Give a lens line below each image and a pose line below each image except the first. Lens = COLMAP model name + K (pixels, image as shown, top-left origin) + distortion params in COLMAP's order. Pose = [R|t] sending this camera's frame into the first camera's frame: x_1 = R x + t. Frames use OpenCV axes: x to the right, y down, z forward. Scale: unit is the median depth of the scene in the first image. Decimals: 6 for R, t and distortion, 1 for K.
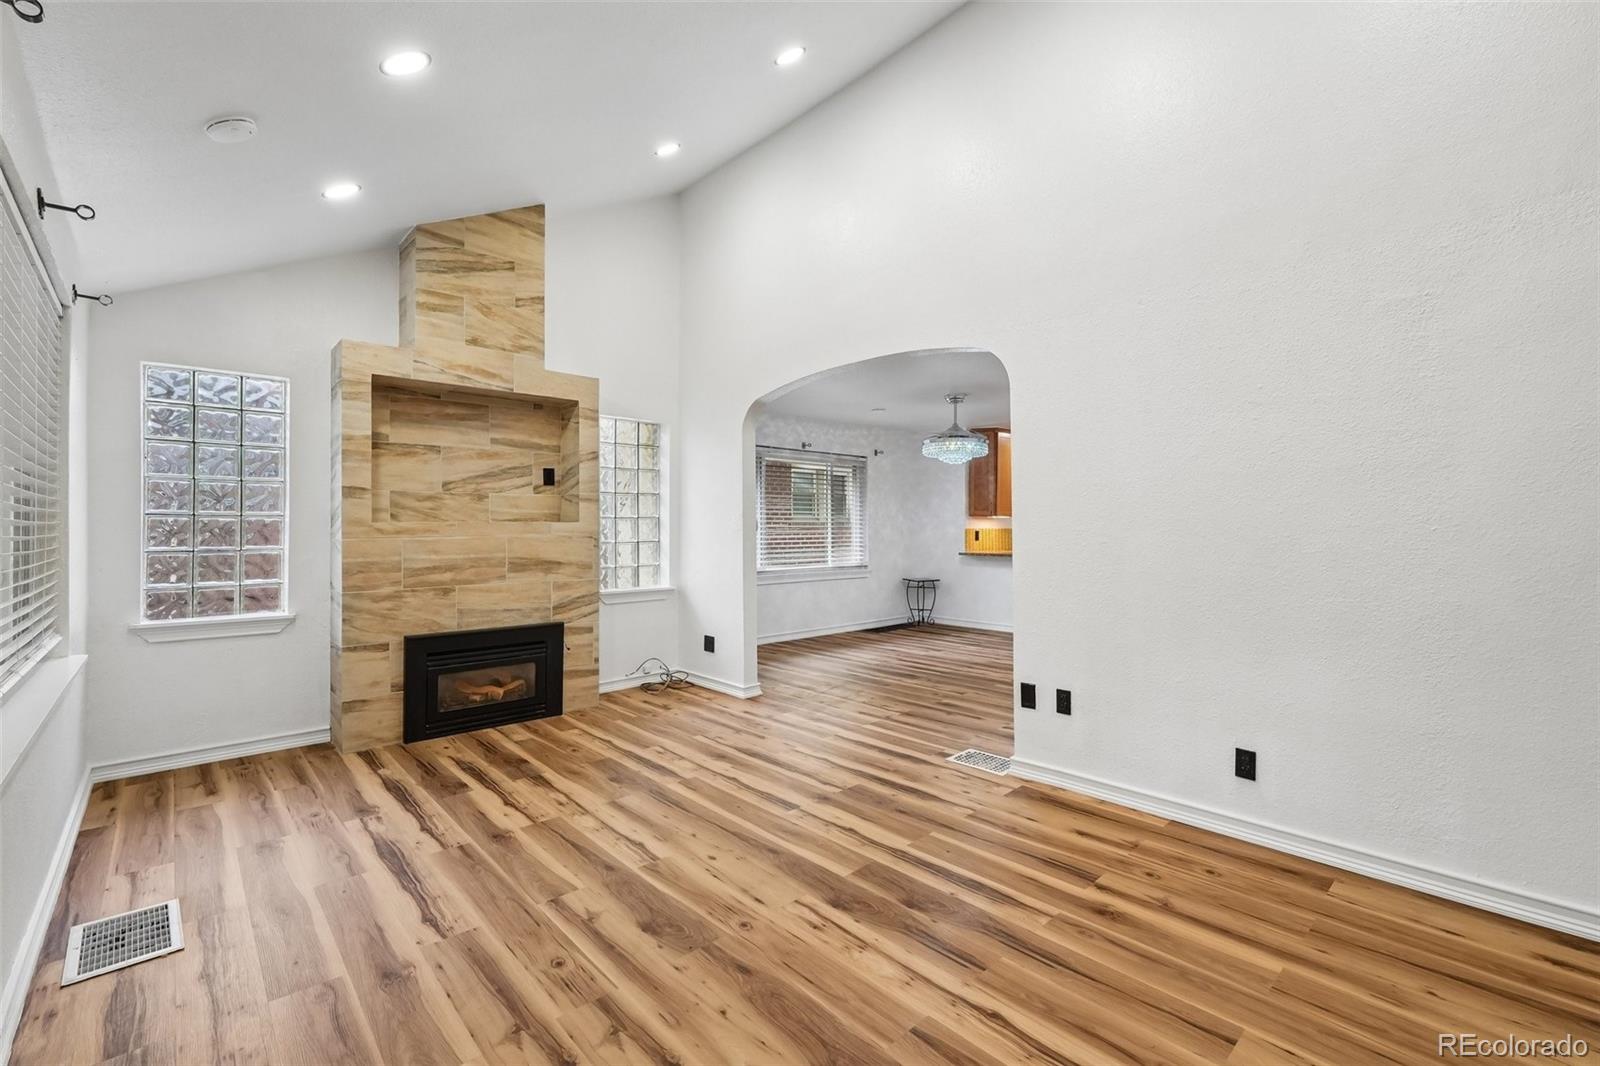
lens RADIAL K [[689.4, 0, 795.1], [0, 689.4, 517.2], [0, 0, 1]] dist [-0.004569, 0.004135]
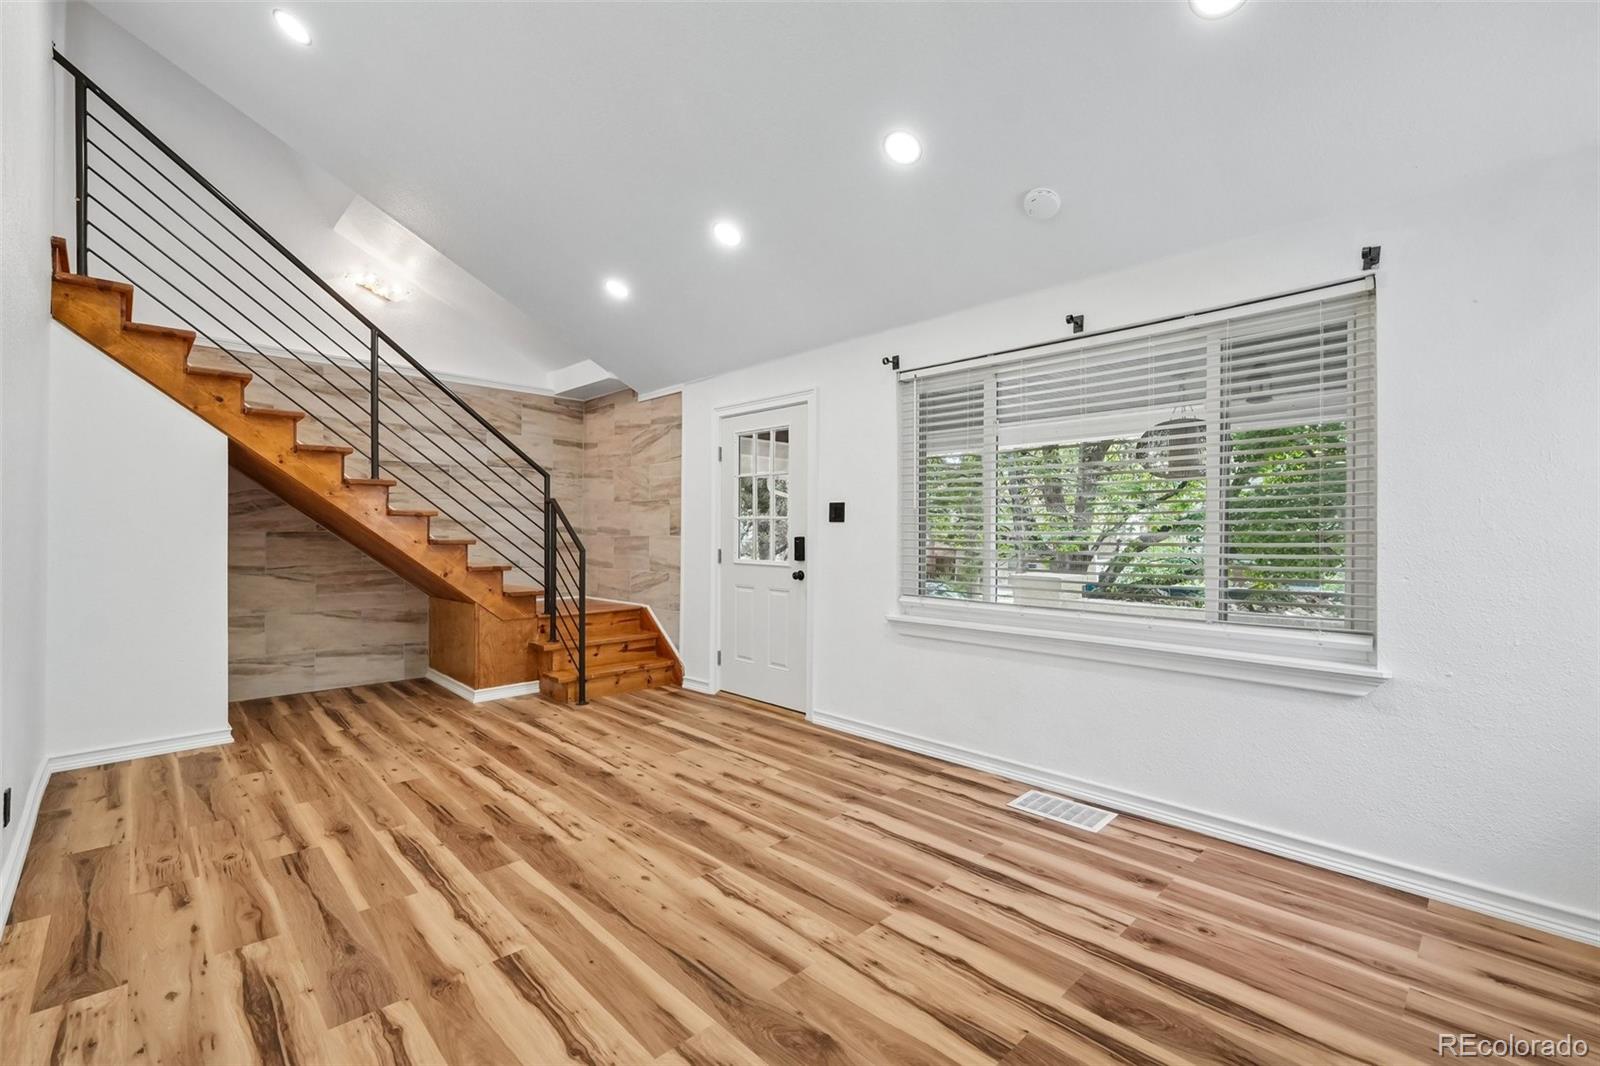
lens RADIAL K [[689.4, 0, 805.1], [0, 689.4, 532.3], [0, 0, 1]] dist [-0.004569, 0.004135]
pose [[-0.999318, 0.002978, -0.036808, -0.239506], [0.003789, 0.999751, -0.021990, 0.035599], [0.036734, -0.022115, -0.999080, 1.538929]]
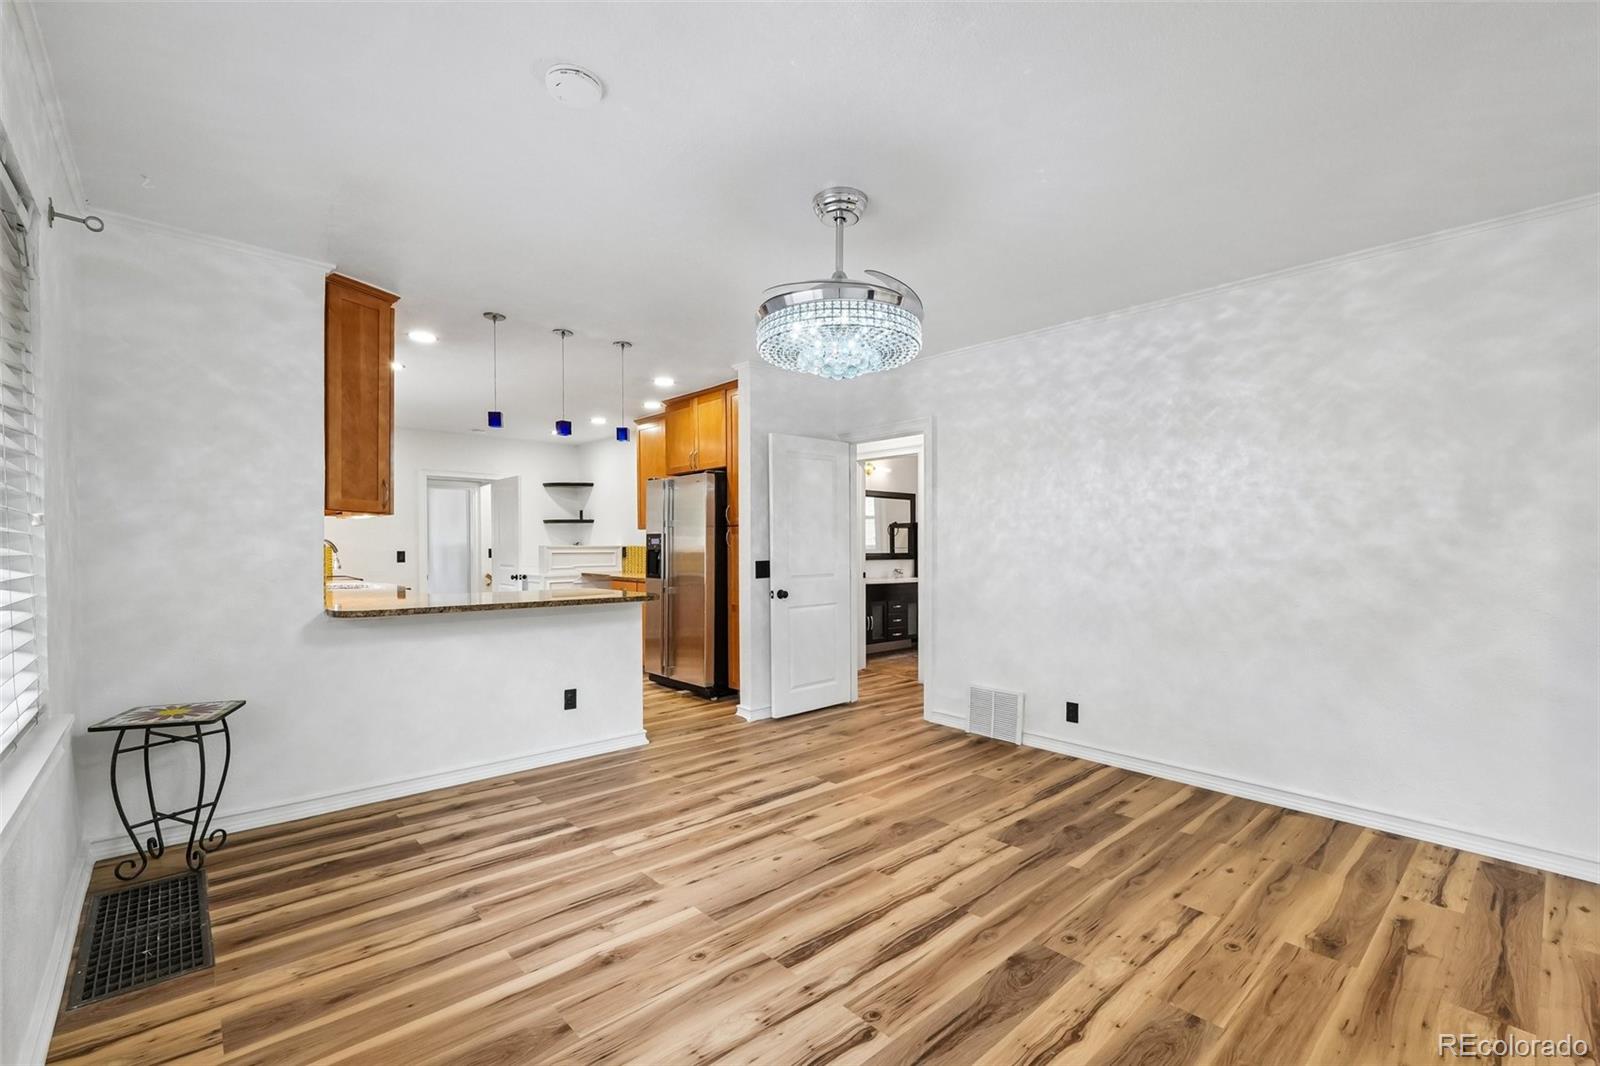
lens RADIAL K [[689.4, 0, 802.7], [0, 689.4, 561.3], [0, 0, 1]] dist [-0.004569, 0.004135]
pose [[0.000630, -0.018081, 0.999836, -0.306780], [-0.018786, 0.999660, 0.018090, 0.037838], [-0.999823, -0.018794, 0.000290, 1.919337]]
